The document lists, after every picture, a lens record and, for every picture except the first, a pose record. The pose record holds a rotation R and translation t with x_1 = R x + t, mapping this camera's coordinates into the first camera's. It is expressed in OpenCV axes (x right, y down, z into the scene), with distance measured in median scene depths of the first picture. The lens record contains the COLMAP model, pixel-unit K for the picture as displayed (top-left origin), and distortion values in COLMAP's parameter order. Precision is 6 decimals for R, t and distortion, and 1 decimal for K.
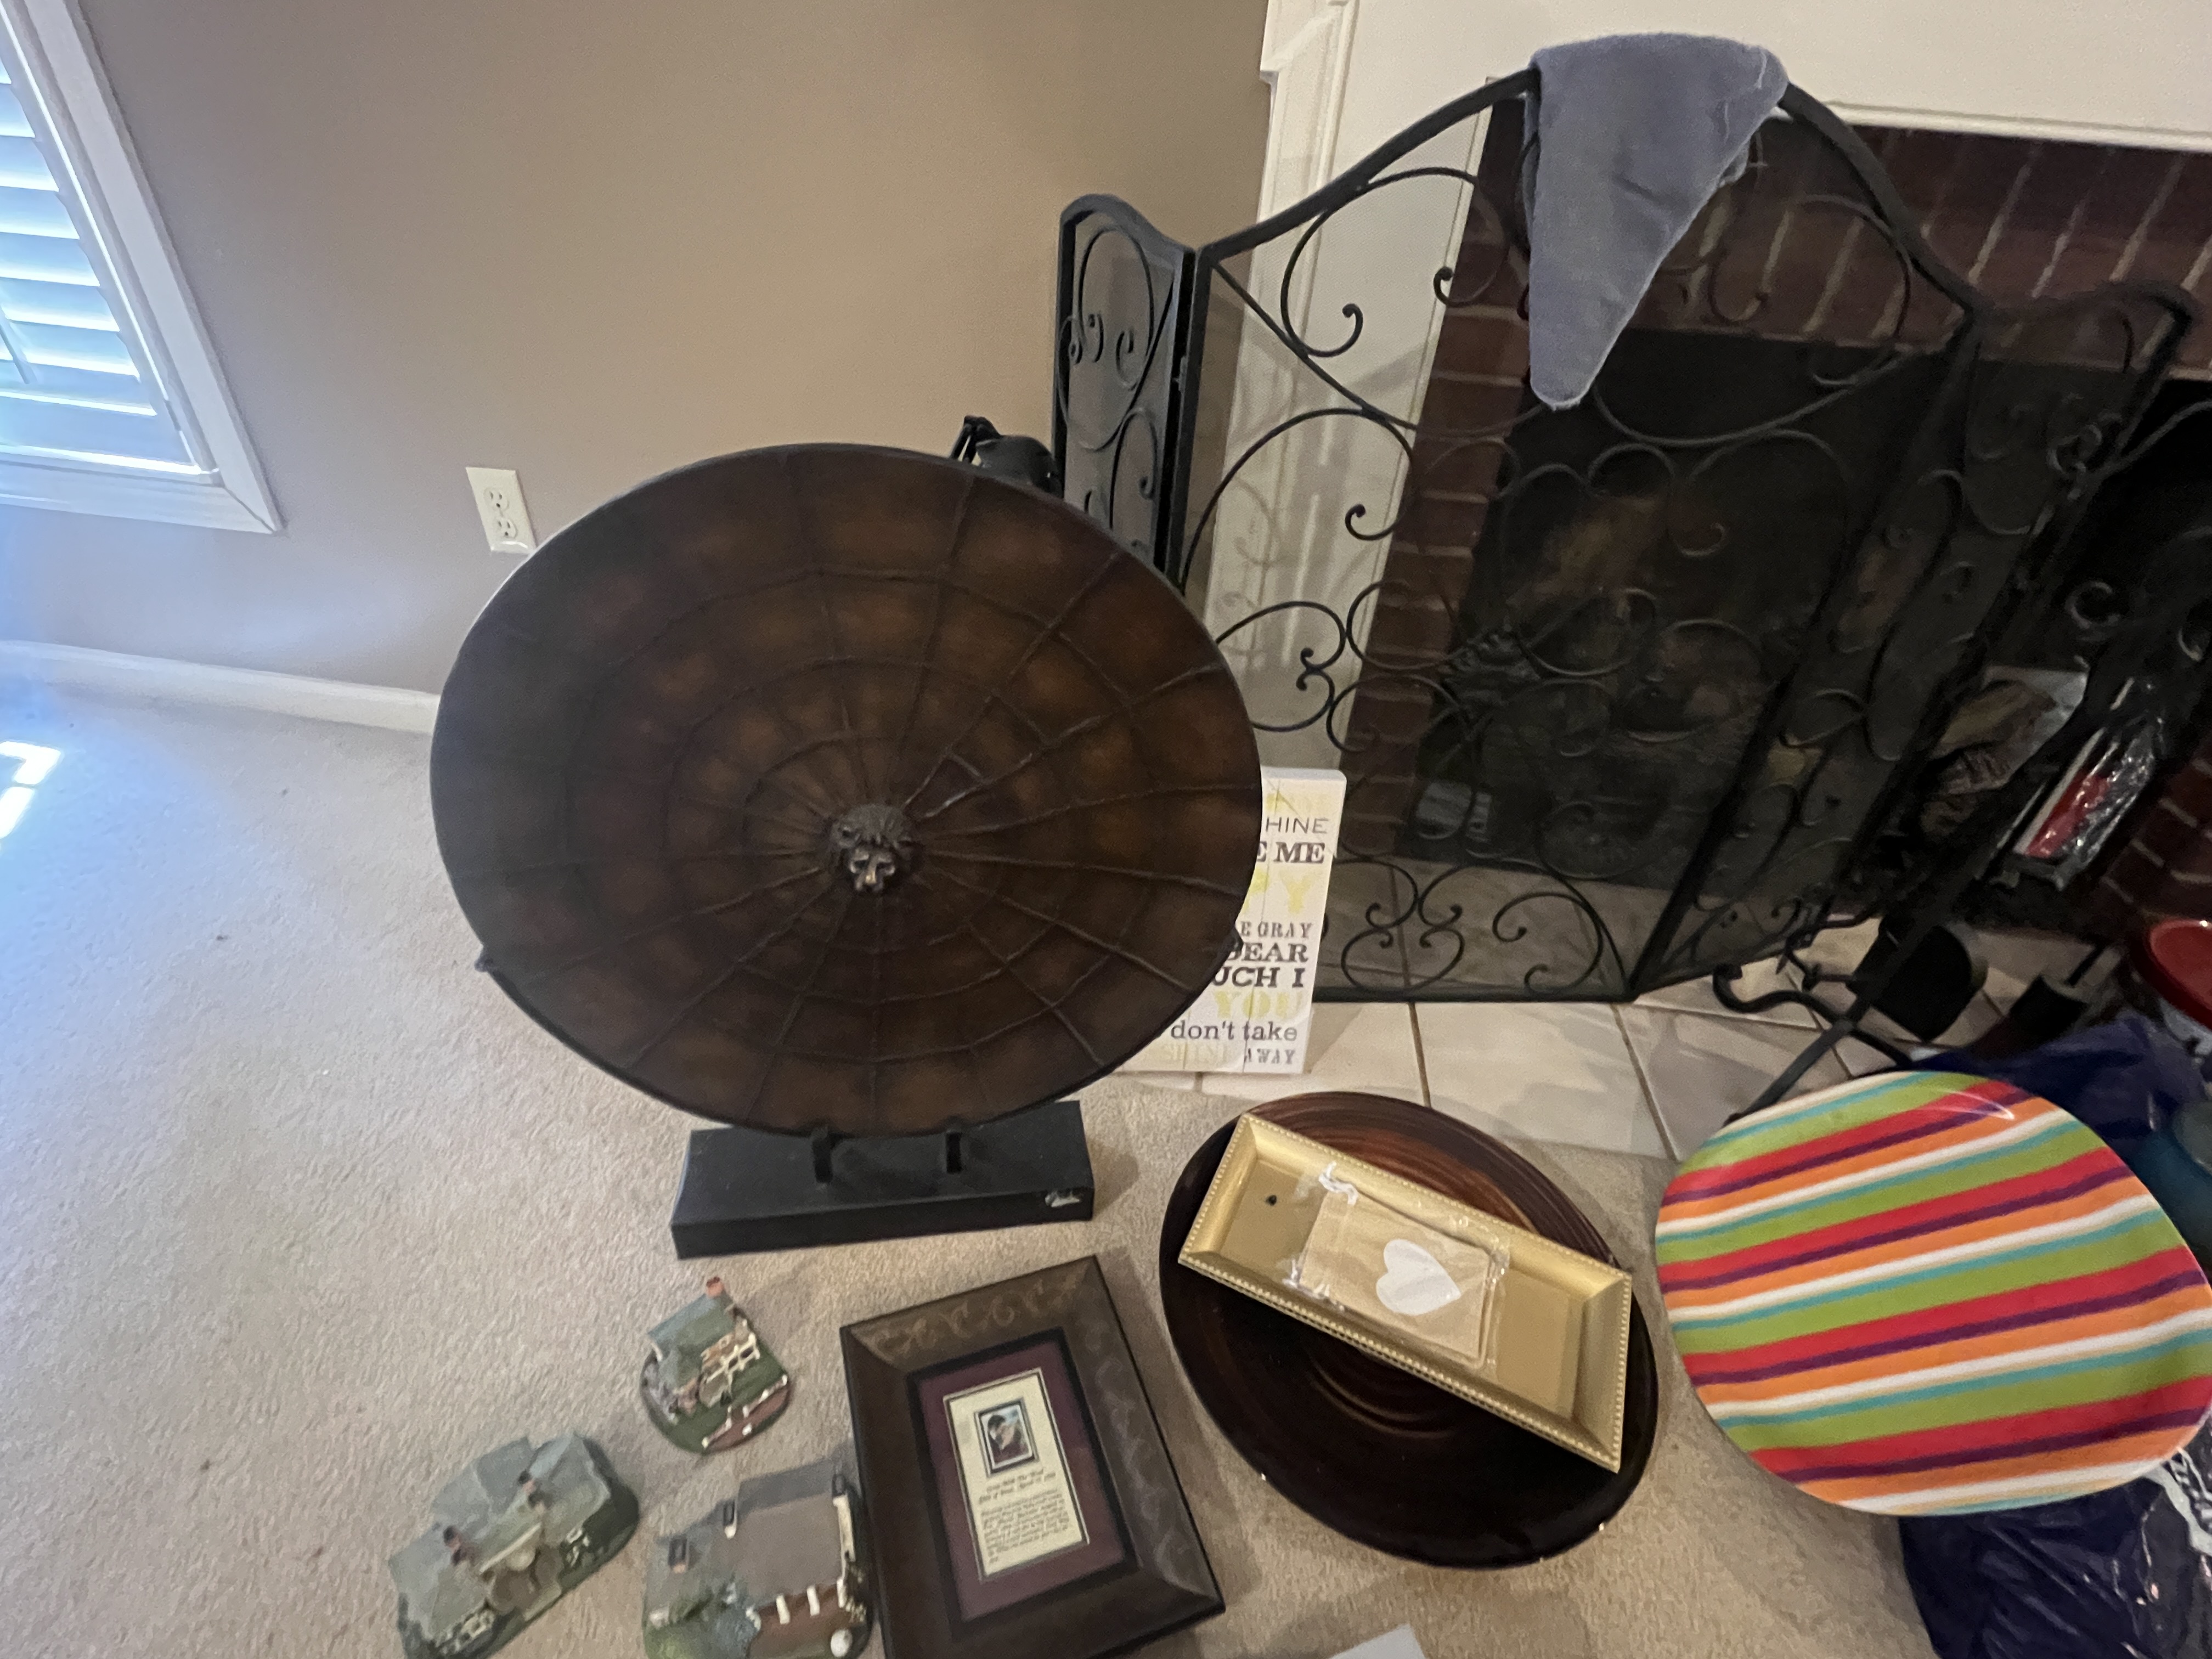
lens RADIAL K [[993.1, 0, 1106.0], [0, 993.1, 829.5], [0, 0, 1]] dist [-0.011812, 0.000267]
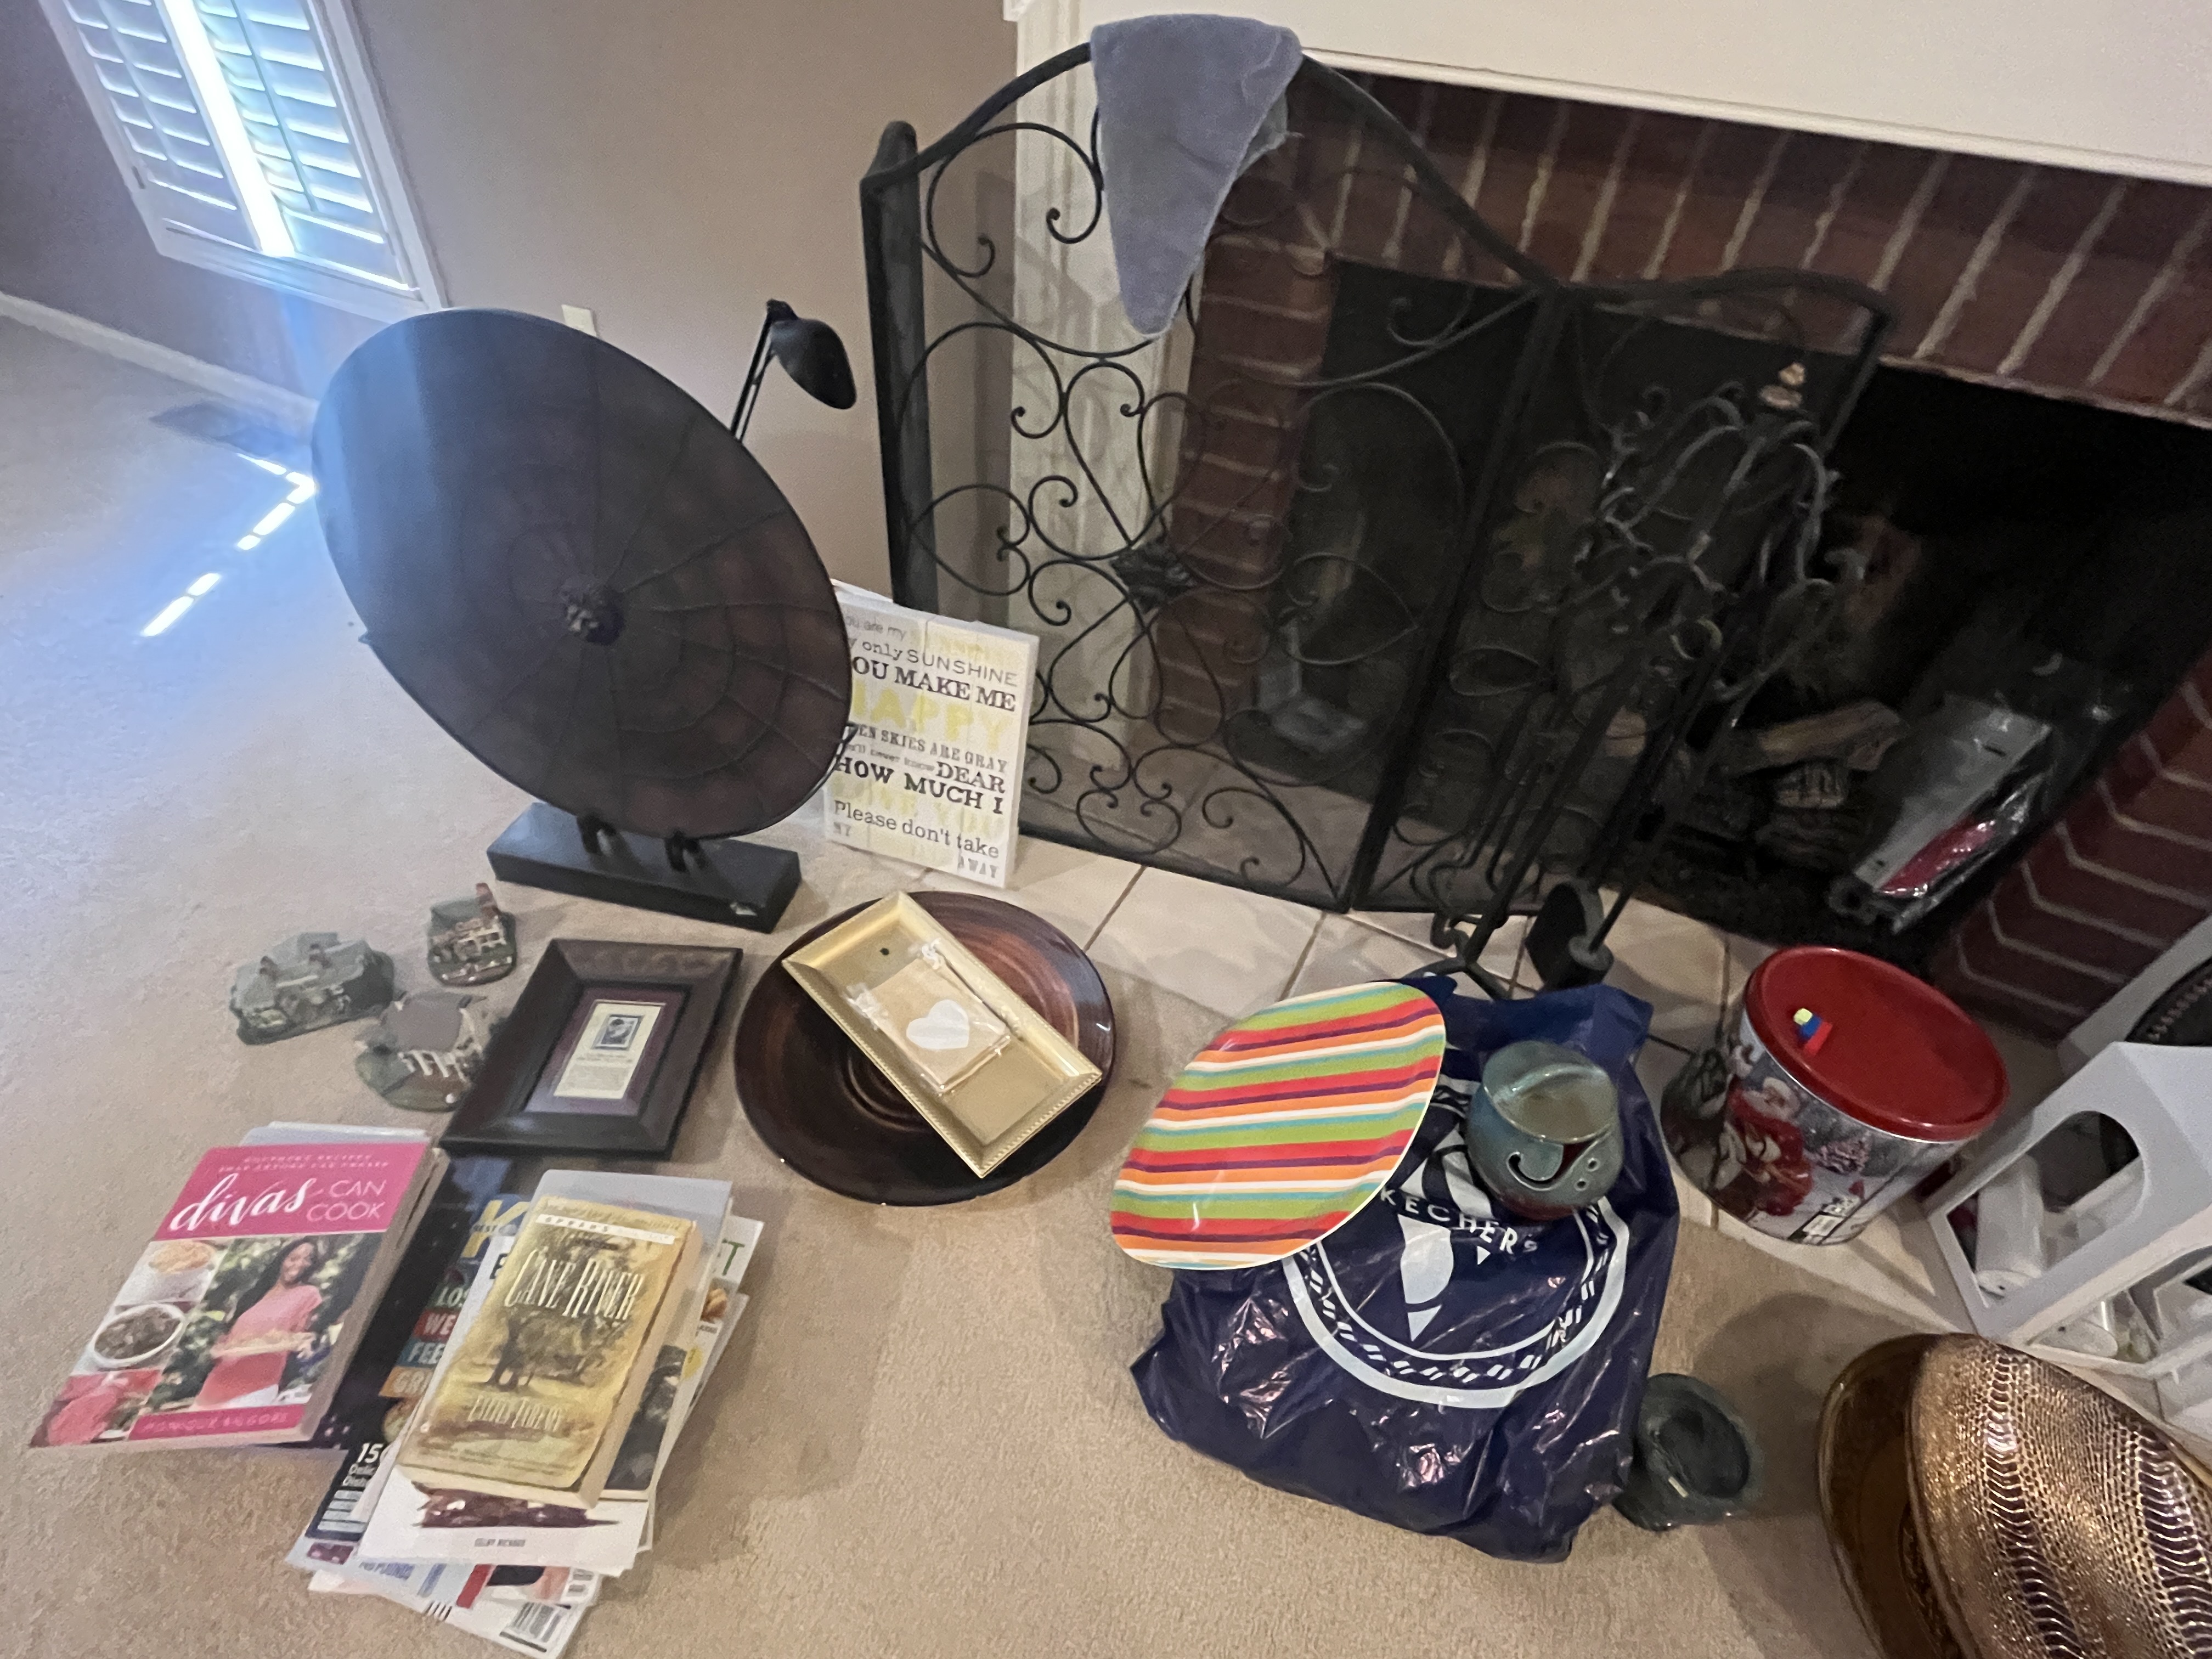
lens RADIAL K [[993.1, 0, 1106.0], [0, 993.1, 829.5], [0, 0, 1]] dist [-0.011812, 0.000267]
pose [[0.944258, 0.225340, -0.239998, 0.679222], [-0.201545, 0.972127, 0.119789, 0.006615], [0.260302, -0.064741, 0.963354, -0.150403]]
